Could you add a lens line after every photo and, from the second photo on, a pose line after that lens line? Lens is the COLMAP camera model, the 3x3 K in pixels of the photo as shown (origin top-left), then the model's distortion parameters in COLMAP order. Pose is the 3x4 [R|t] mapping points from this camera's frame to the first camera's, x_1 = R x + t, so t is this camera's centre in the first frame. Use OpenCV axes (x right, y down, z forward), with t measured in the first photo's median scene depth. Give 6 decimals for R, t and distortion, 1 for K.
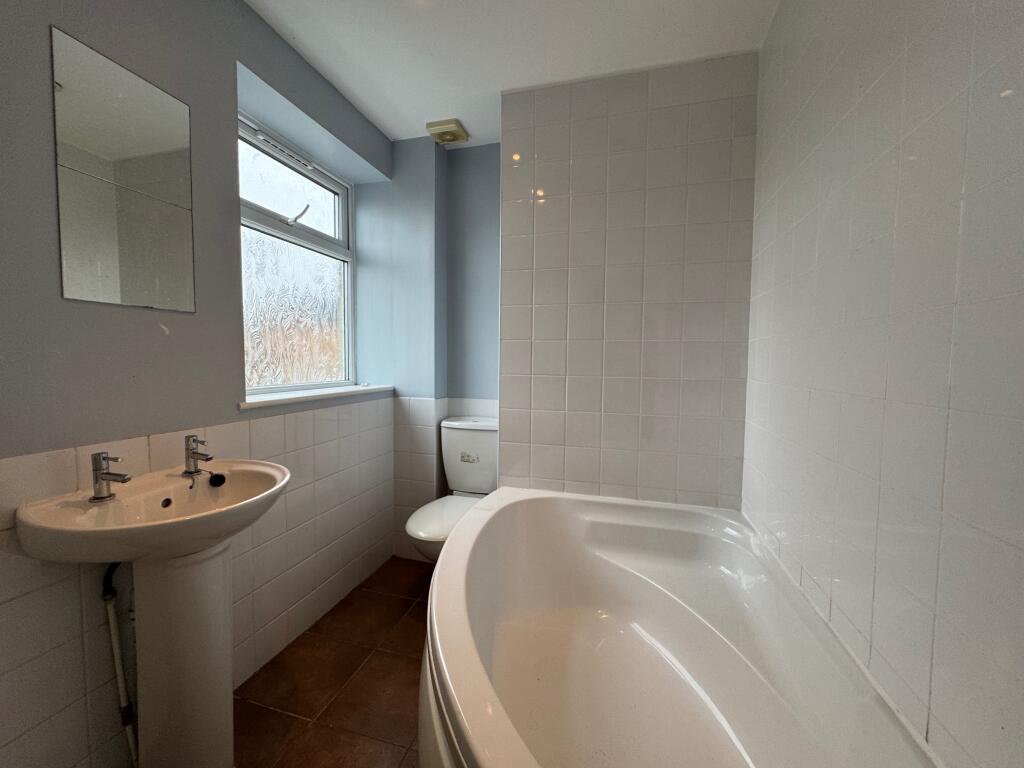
lens RADIAL K [[413.6, 0, 513.7], [0, 413.6, 383.3], [0, 0, 1]] dist [-0.001818, -0.000078]
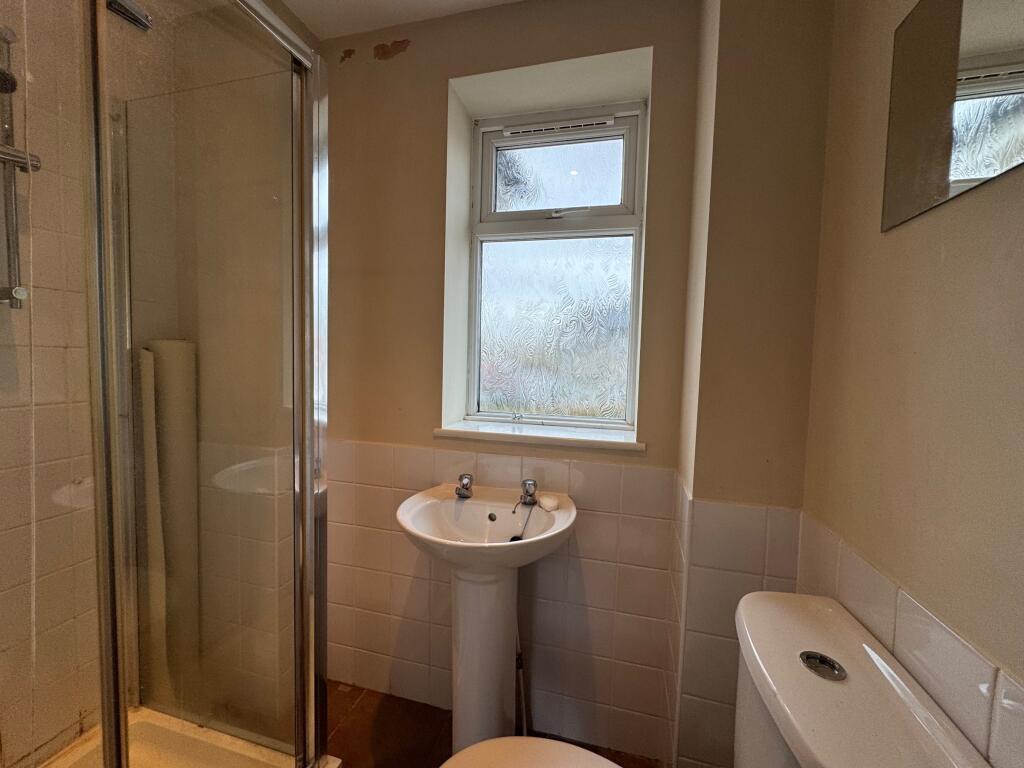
lens RADIAL K [[413.6, 0, 513.7], [0, 413.6, 383.3], [0, 0, 1]] dist [-0.001818, -0.000078]
pose [[-0.001774, 0.044866, -0.998991, 0.257157], [-0.075588, 0.996129, 0.044872, -0.092982], [0.997138, 0.075592, 0.001624, 0.924332]]
